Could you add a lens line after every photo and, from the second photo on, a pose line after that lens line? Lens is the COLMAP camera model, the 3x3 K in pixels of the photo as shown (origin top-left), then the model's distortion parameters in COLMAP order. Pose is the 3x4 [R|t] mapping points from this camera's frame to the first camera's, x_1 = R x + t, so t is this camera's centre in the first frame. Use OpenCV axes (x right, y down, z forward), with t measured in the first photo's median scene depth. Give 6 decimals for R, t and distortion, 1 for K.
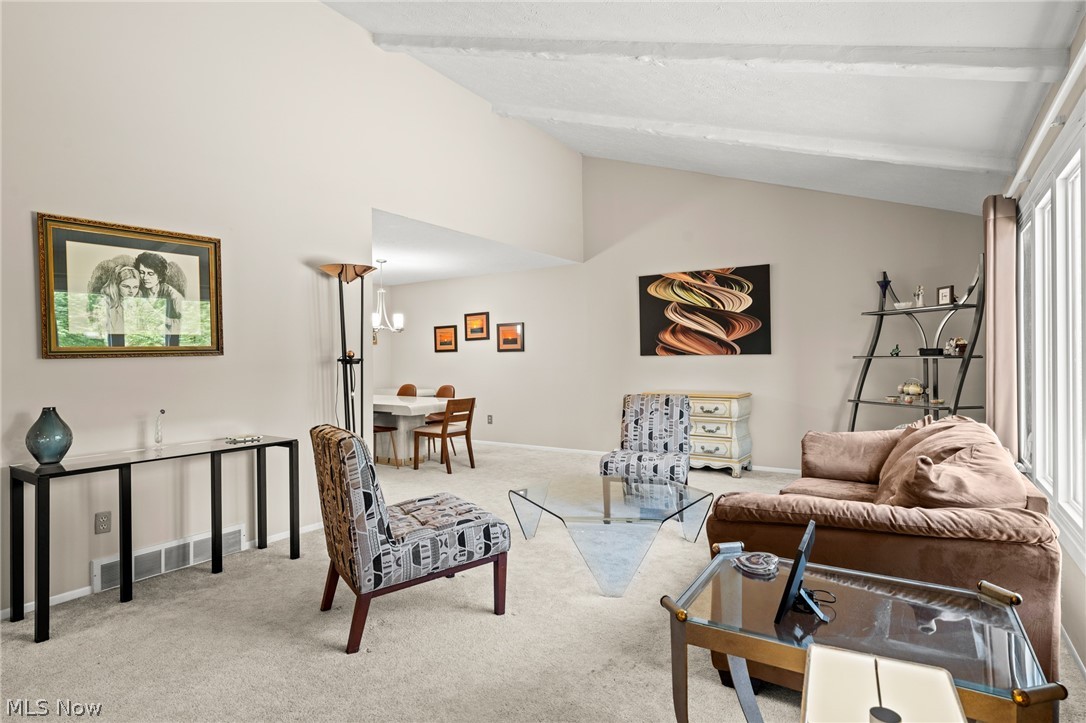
lens RADIAL K [[585.0, 0, 543.3], [0, 585.0, 360.9], [0, 0, 1]] dist [0.000057, -0.000238]
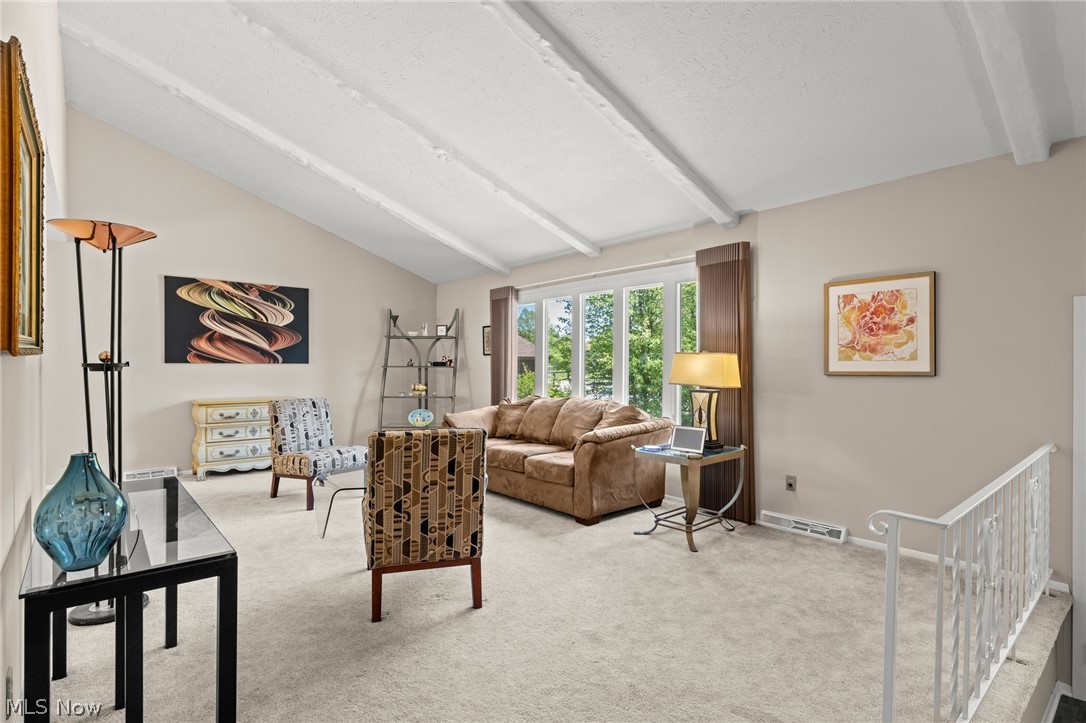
lens RADIAL K [[519.5, 0, 559.5], [0, 519.5, 390.9], [0, 0, 1]] dist [0.004859, -0.000088]
pose [[0.255871, -0.039810, 0.965891, -0.502383], [-0.002513, 0.999121, 0.041845, -0.000932], [-0.966708, -0.013134, 0.255546, 0.212964]]
